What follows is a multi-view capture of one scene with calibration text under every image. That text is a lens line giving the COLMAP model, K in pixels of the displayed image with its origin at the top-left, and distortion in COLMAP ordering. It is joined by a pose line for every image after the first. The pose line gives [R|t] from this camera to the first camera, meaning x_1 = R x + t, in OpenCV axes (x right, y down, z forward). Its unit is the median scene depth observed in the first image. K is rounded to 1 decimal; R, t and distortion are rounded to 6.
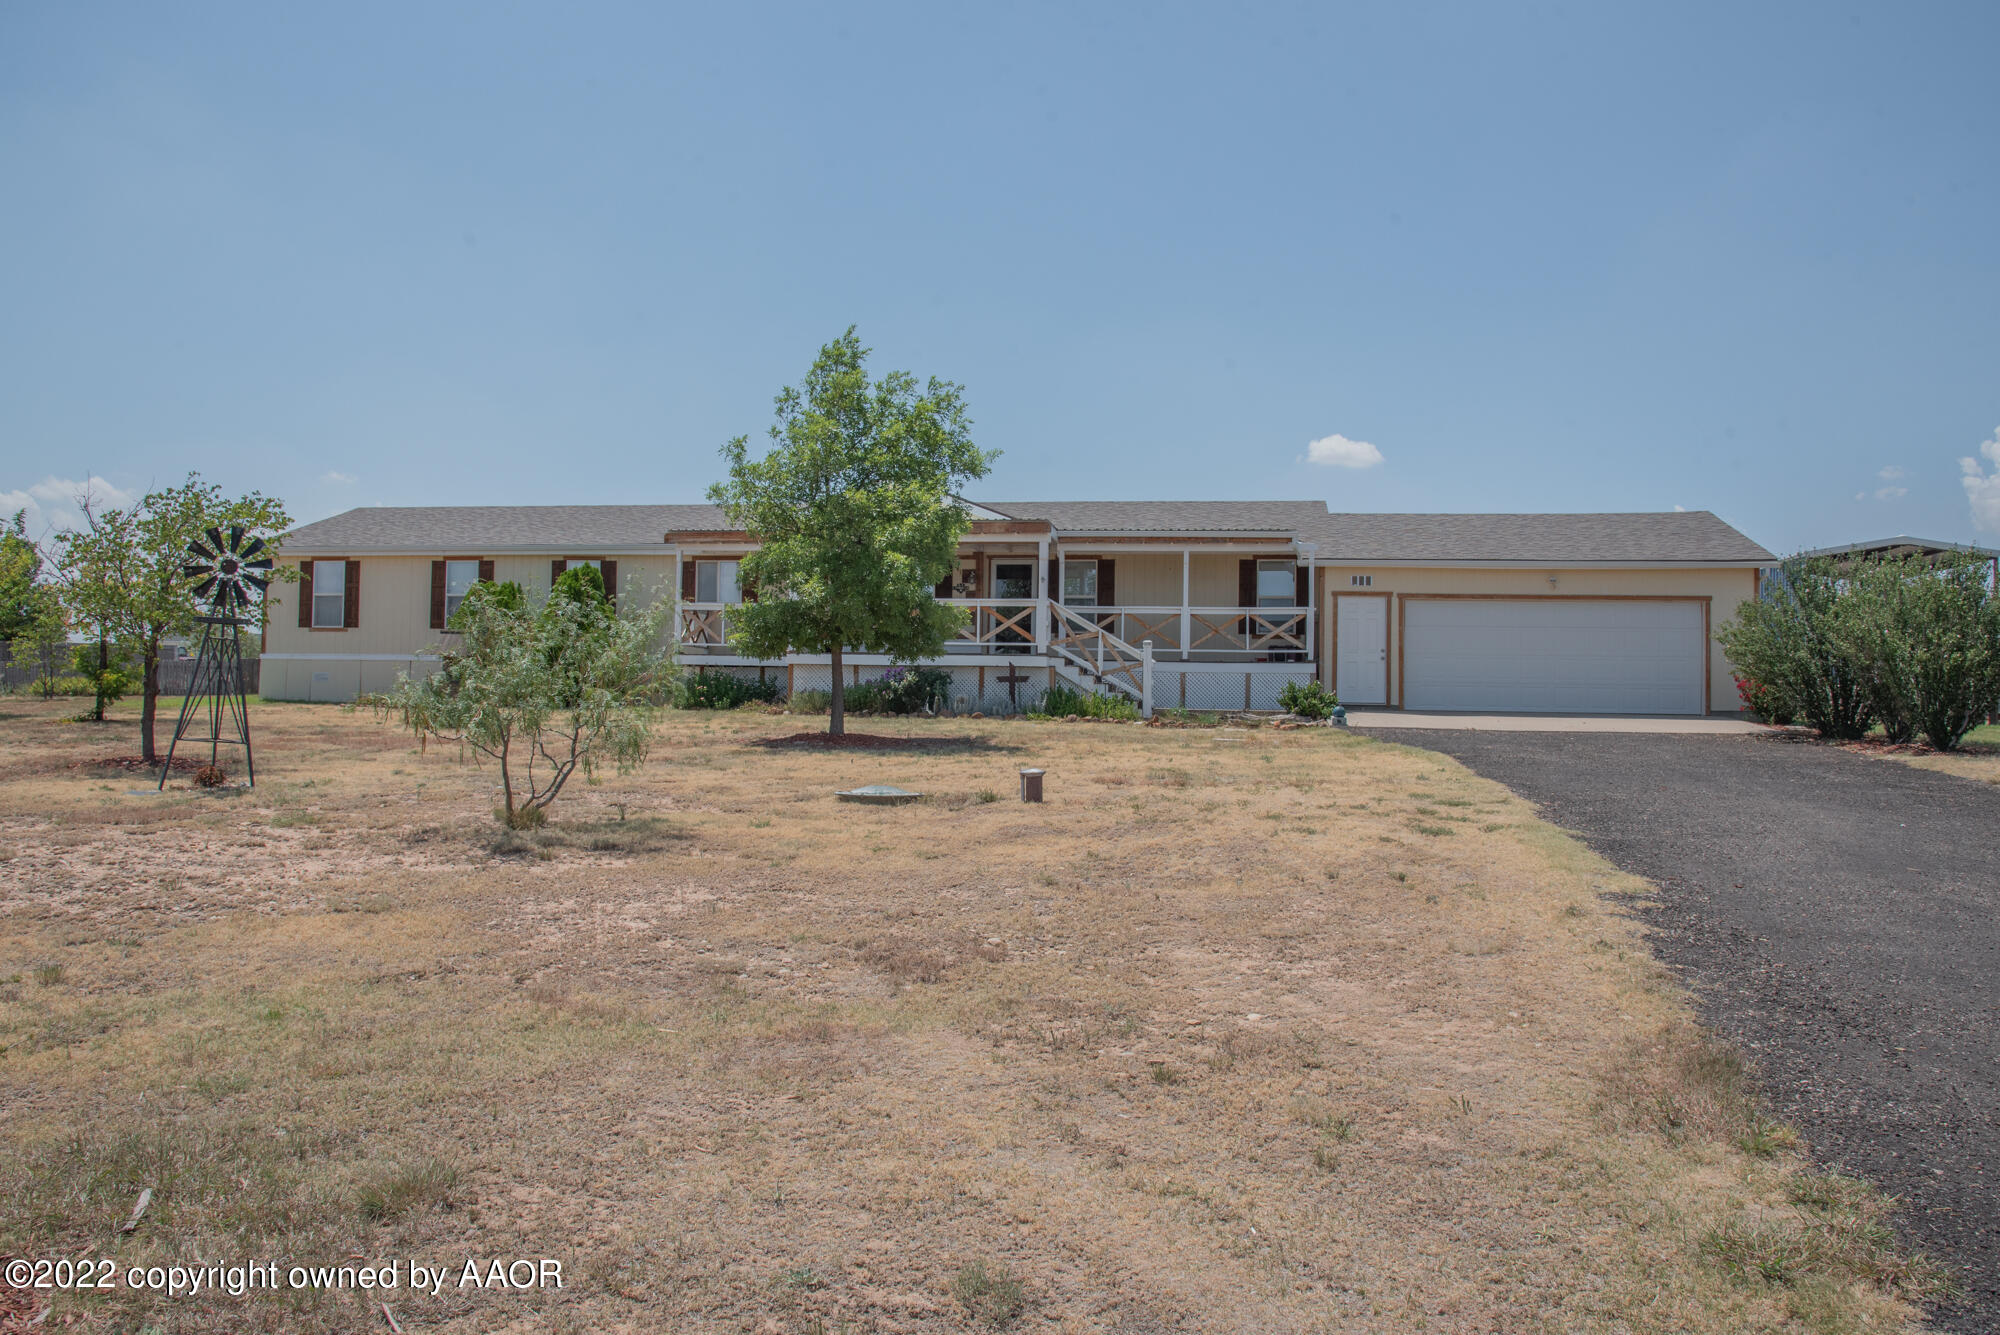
lens RADIAL K [[1523.0, 0, 1000.0], [0, 1523.0, 667.5], [0, 0, 1]] dist [-0.062045, 0.002995]
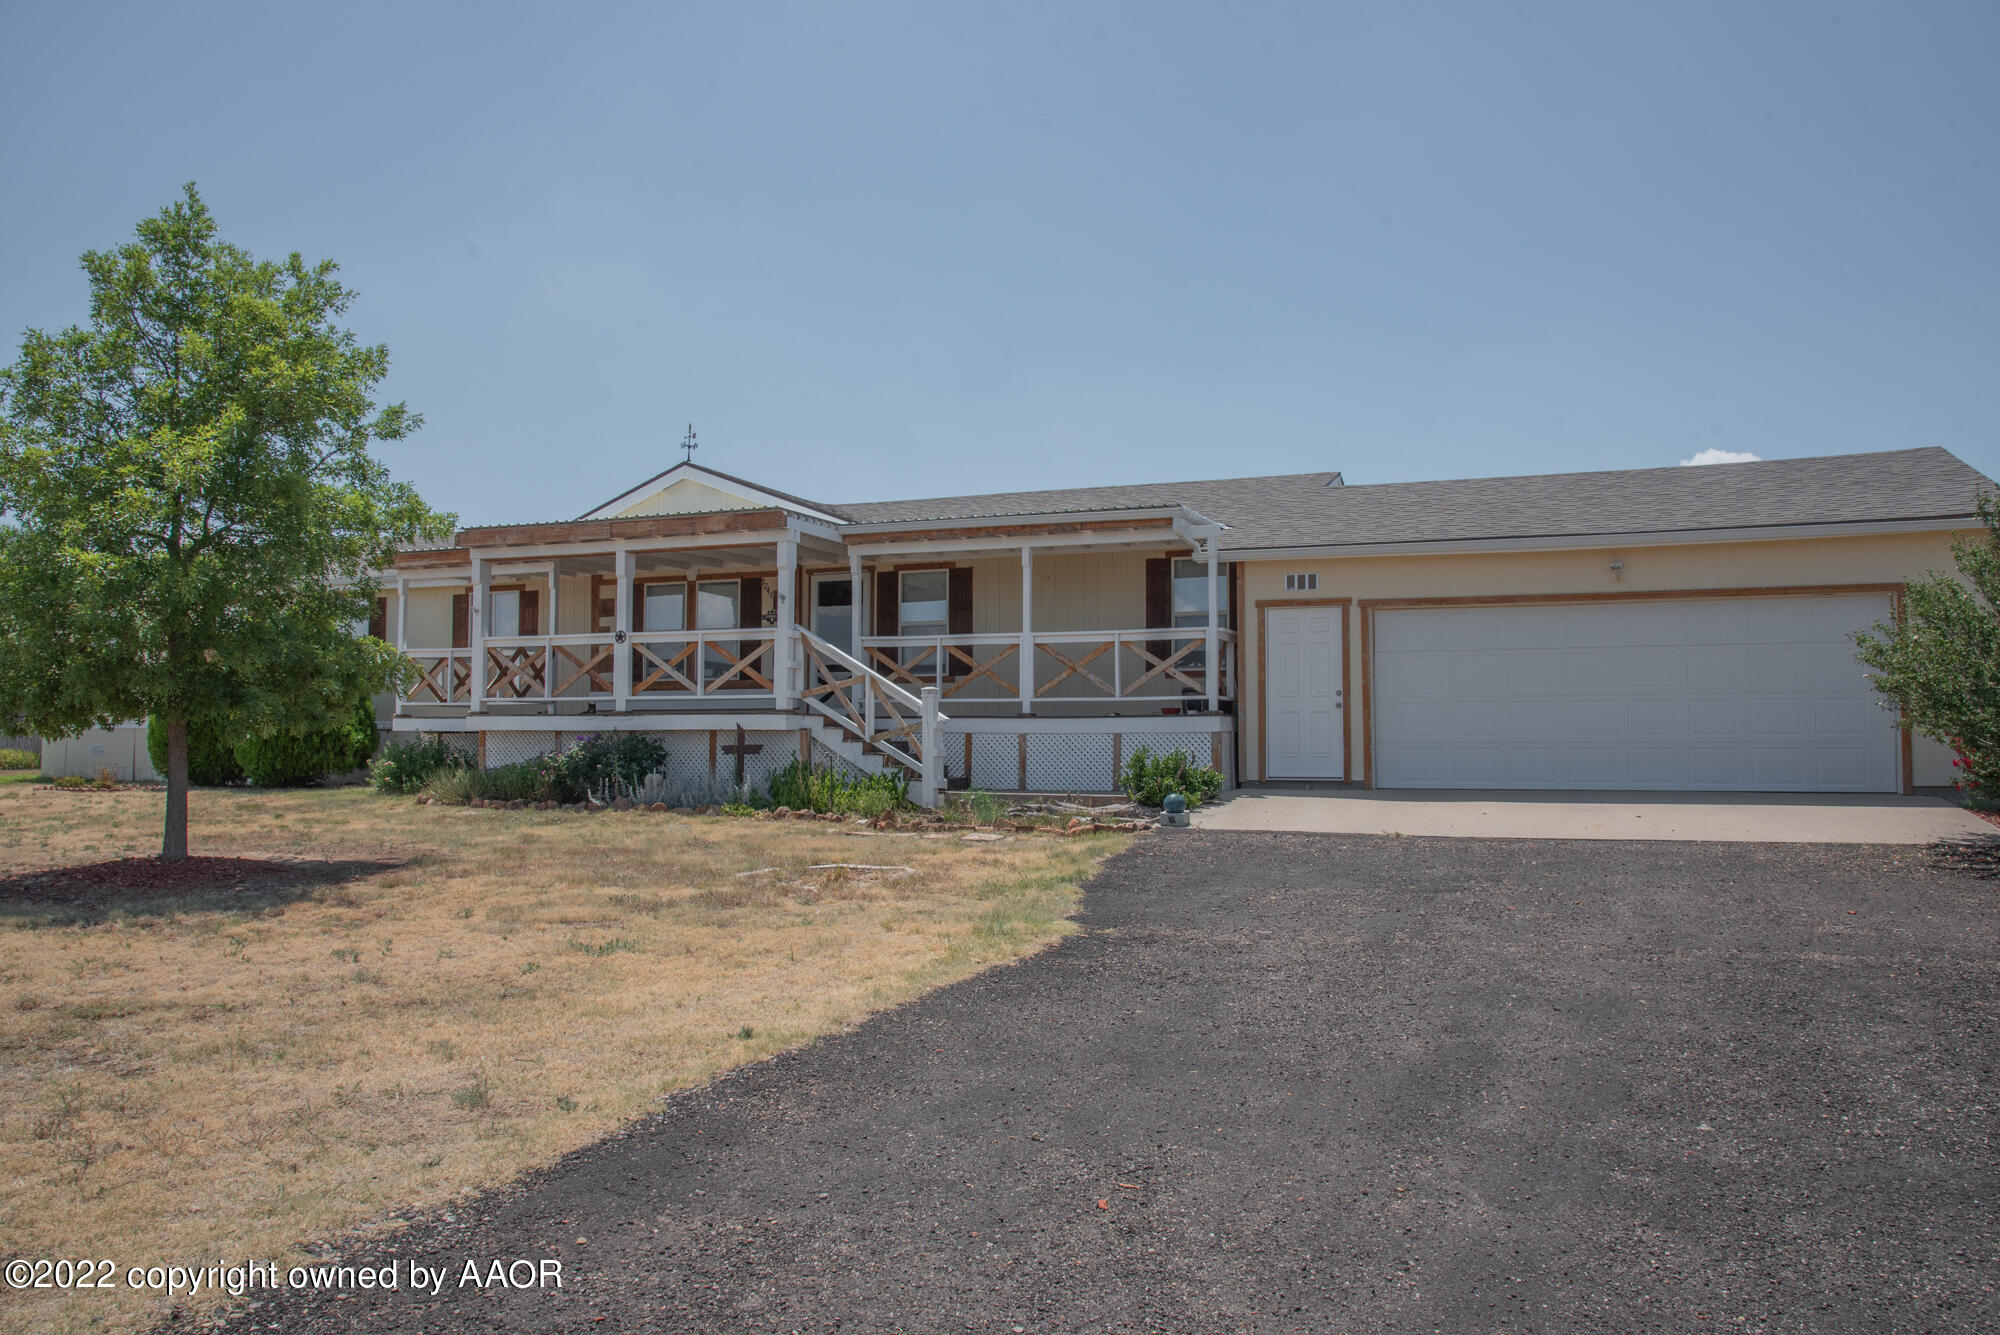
lens RADIAL K [[1490.7, 0, 1000.0], [0, 1490.7, 667.5], [0, 0, 1]] dist [-0.088501, 0.076223]
pose [[0.973134, -0.025978, -0.228770, 0.264076], [0.019922, 0.999388, -0.028743, -0.007144], [0.229377, 0.023413, 0.973056, 0.389669]]
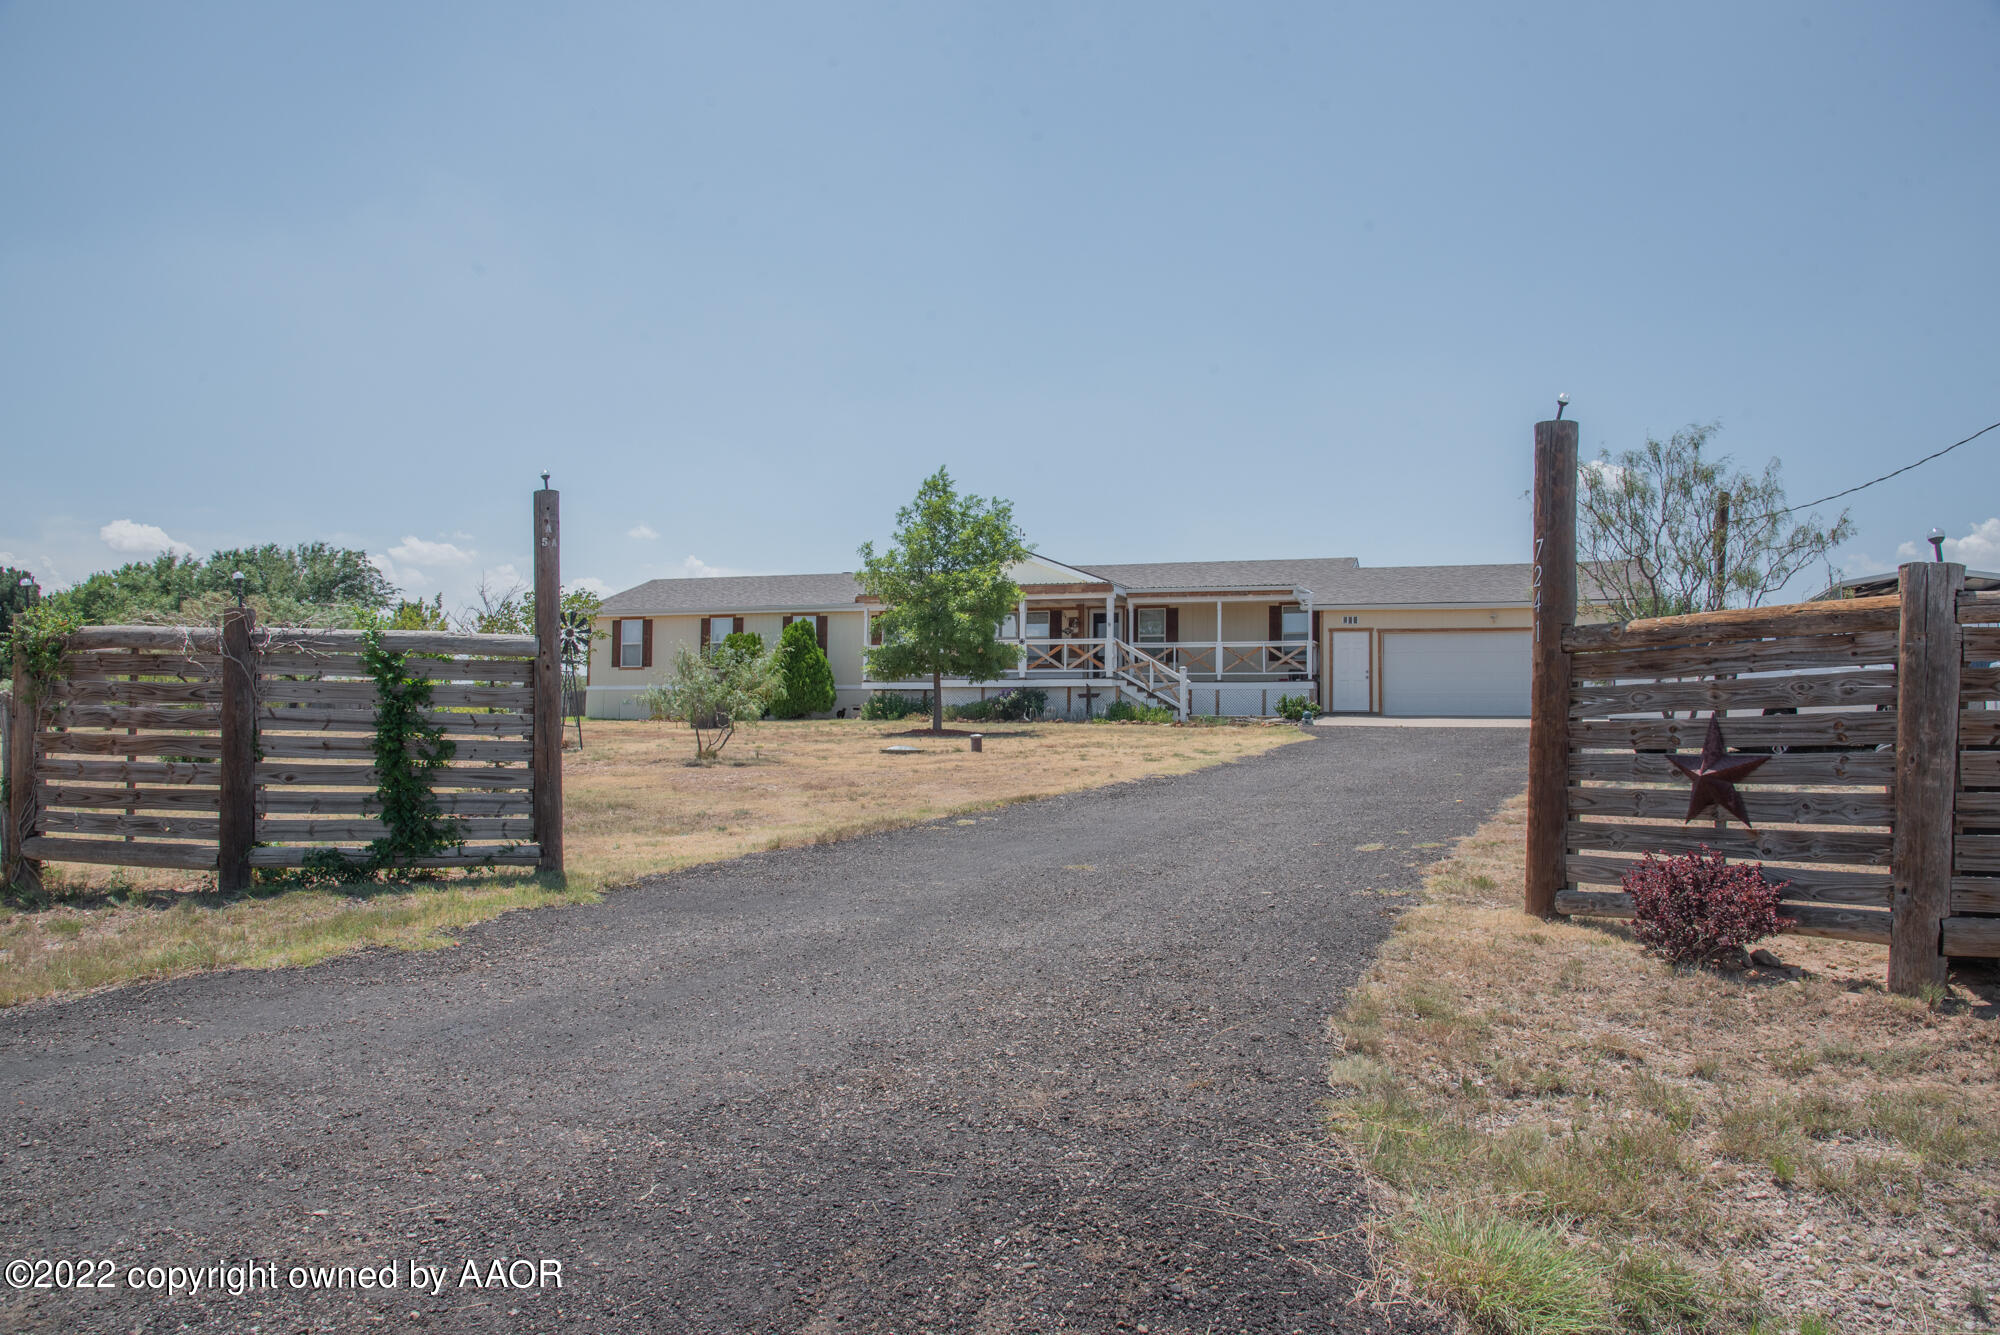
lens RADIAL K [[1490.7, 0, 1000.0], [0, 1490.7, 667.5], [0, 0, 1]] dist [-0.088501, 0.076223]
pose [[0.982632, -0.015577, -0.184908, 0.180609], [0.011351, 0.999650, -0.023889, 0.013425], [0.185215, 0.021375, 0.982466, -0.364419]]
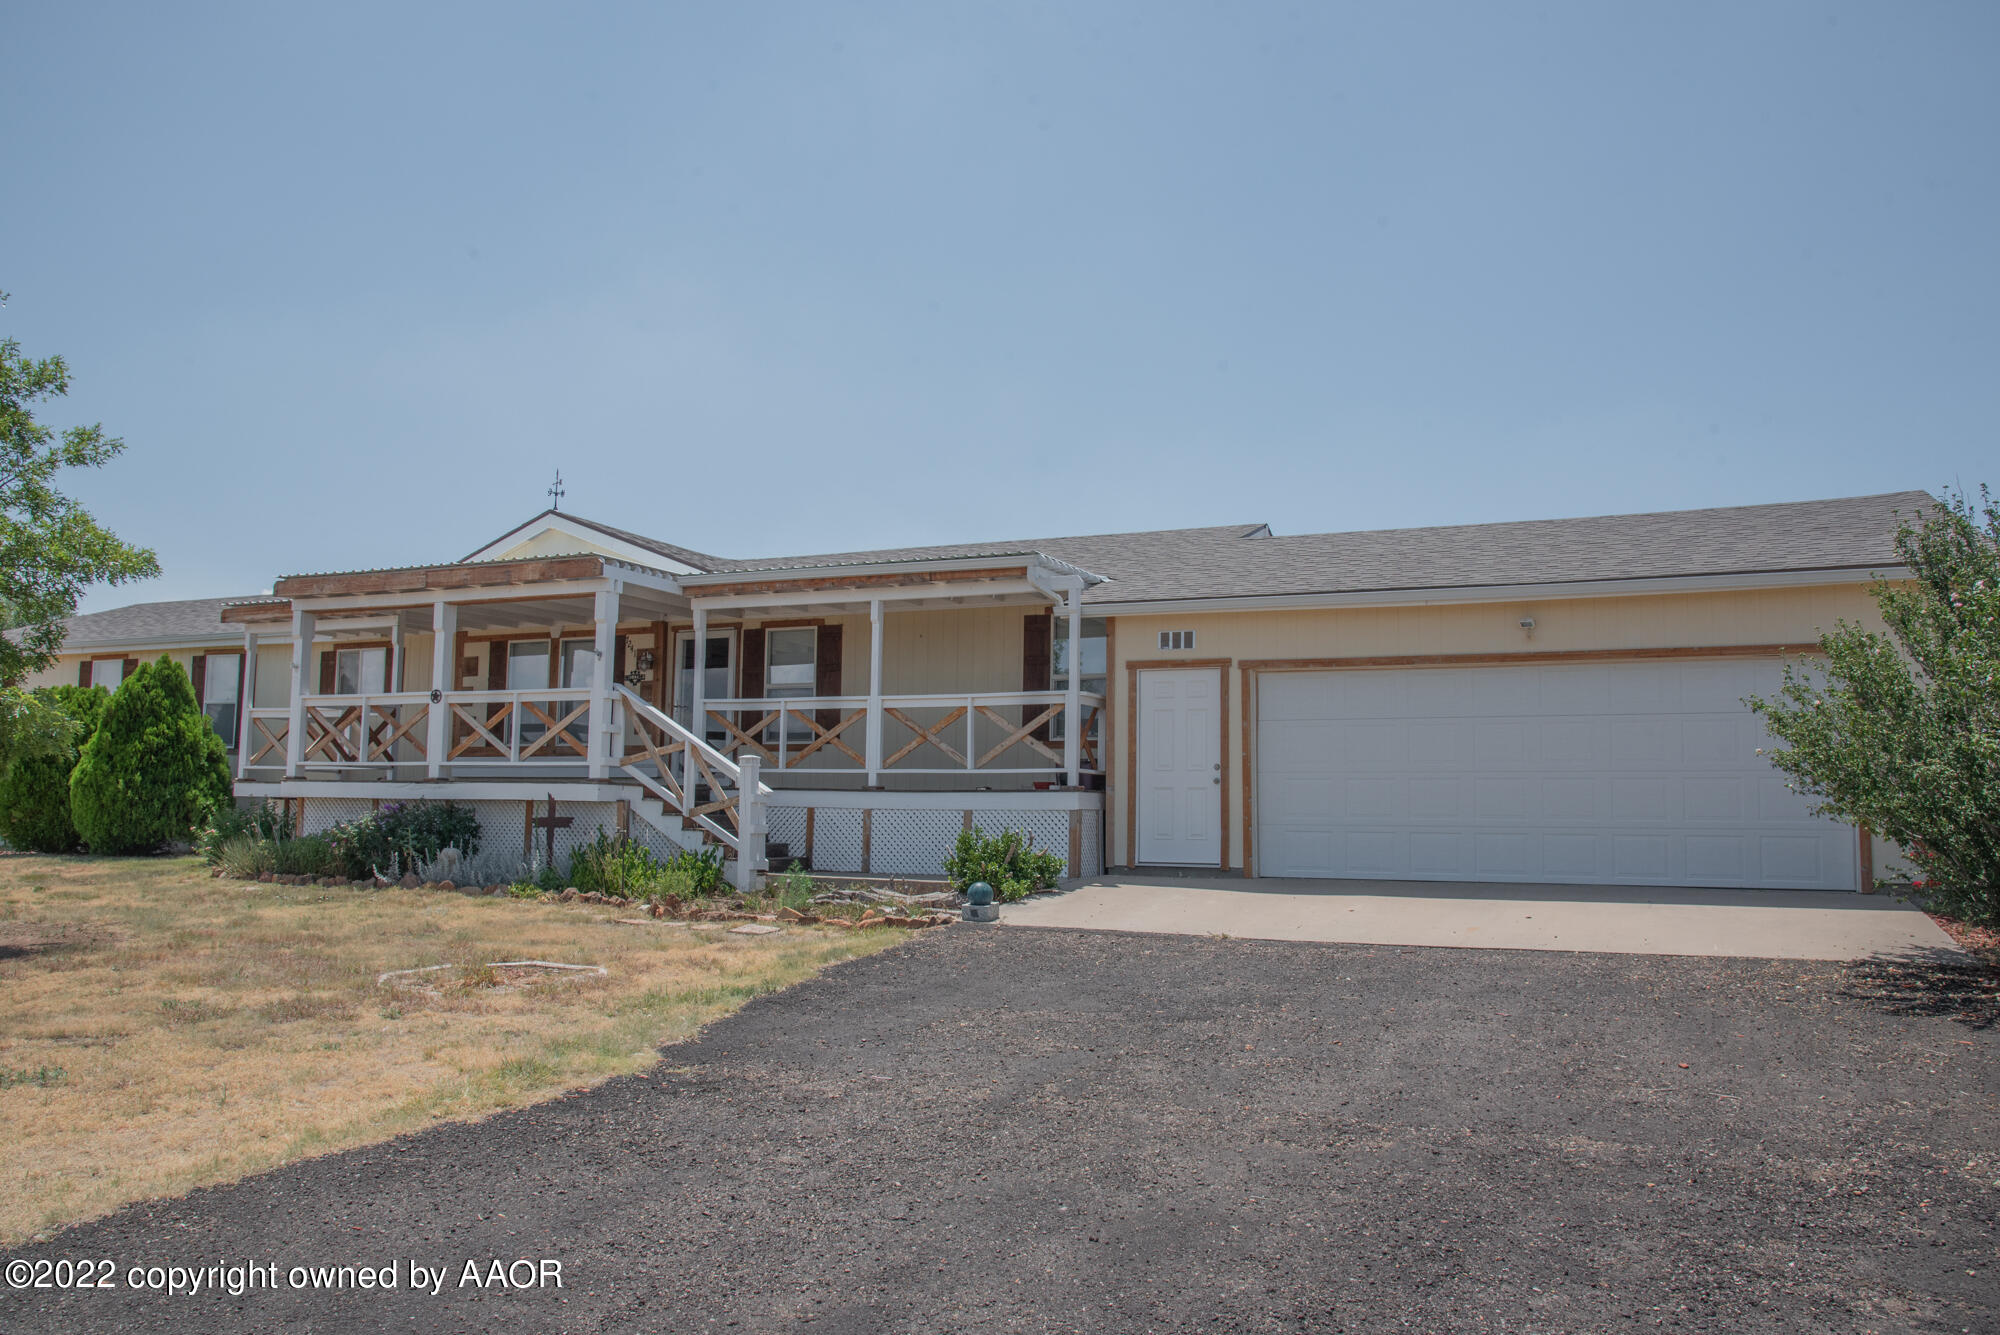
lens RADIAL K [[1490.7, 0, 1000.0], [0, 1490.7, 667.5], [0, 0, 1]] dist [-0.088501, 0.076223]
pose [[0.963882, -0.029323, -0.264711, 0.328523], [0.008960, 0.996928, -0.077808, -0.006179], [0.266179, 0.072626, 0.961184, 0.480058]]
